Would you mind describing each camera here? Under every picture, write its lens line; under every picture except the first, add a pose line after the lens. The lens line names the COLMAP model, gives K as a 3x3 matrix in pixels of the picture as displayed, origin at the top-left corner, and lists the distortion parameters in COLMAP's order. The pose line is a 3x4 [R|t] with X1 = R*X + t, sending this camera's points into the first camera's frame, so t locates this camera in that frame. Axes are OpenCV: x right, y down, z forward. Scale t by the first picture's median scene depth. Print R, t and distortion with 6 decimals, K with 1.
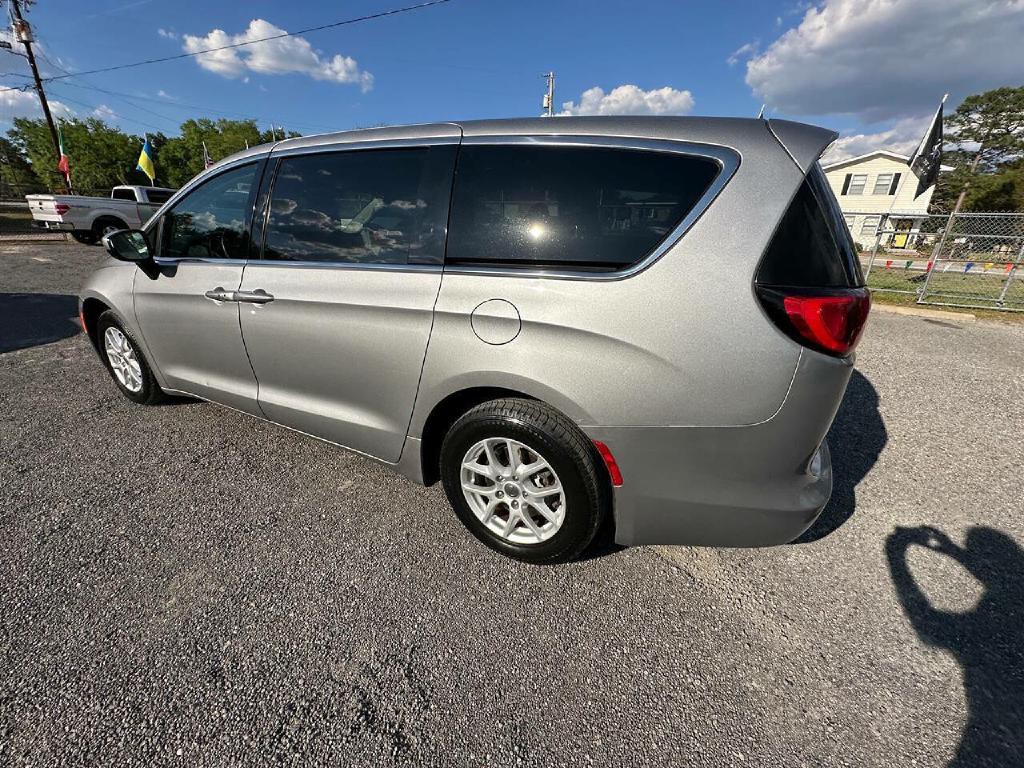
lens RADIAL K [[405.4, 0, 510.9], [0, 405.4, 391.8], [0, 0, 1]] dist [-0.002098, 0.000209]
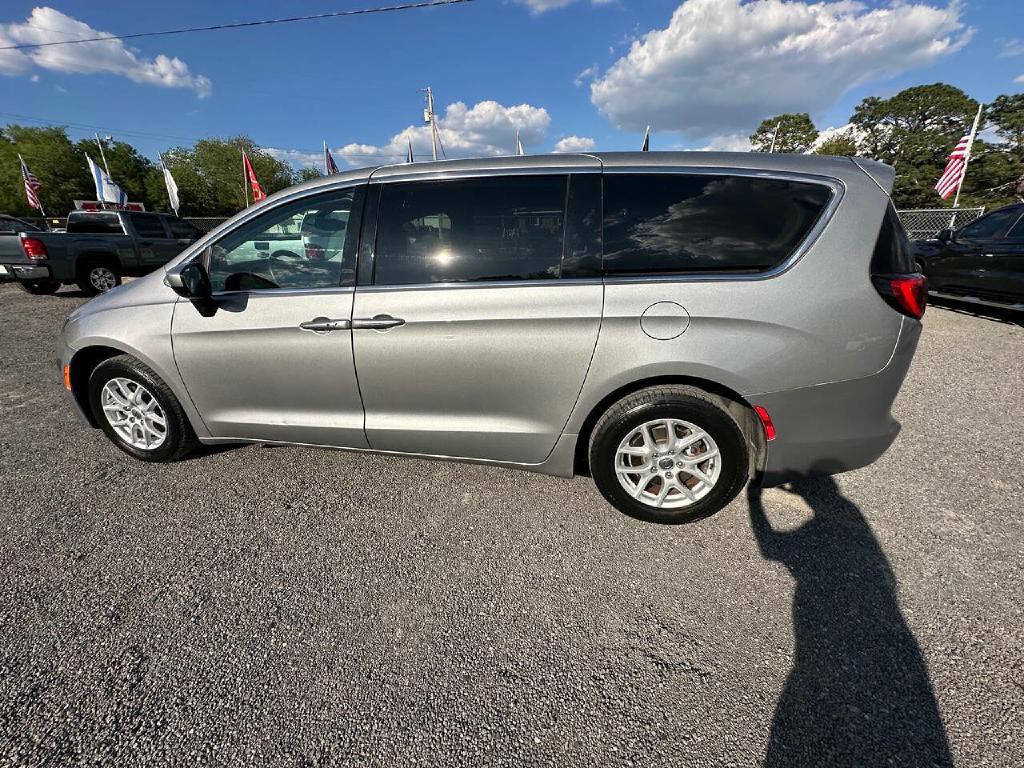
lens RADIAL K [[405.4, 0, 509.8], [0, 405.4, 393.5], [0, 0, 1]] dist [-0.002098, 0.000209]
pose [[0.963042, -0.132862, 0.234301, -0.402893], [0.137461, 0.990502, -0.003332, -0.009810], [-0.231633, 0.035417, 0.972158, -0.024211]]
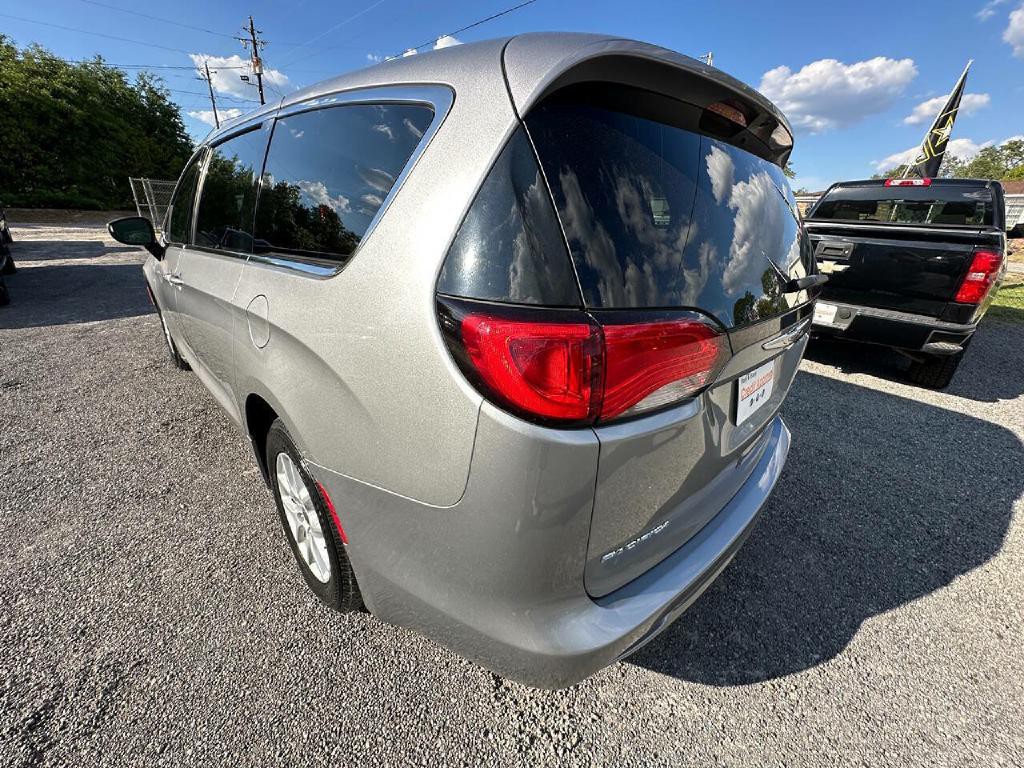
lens RADIAL K [[405.4, 0, 510.9], [0, 405.4, 392.0], [0, 0, 1]] dist [-0.002098, 0.000209]
pose [[0.947705, 0.130668, -0.291171, 0.379333], [-0.128770, 0.991340, 0.025760, -0.059122], [0.292016, 0.013082, 0.956324, 0.174142]]
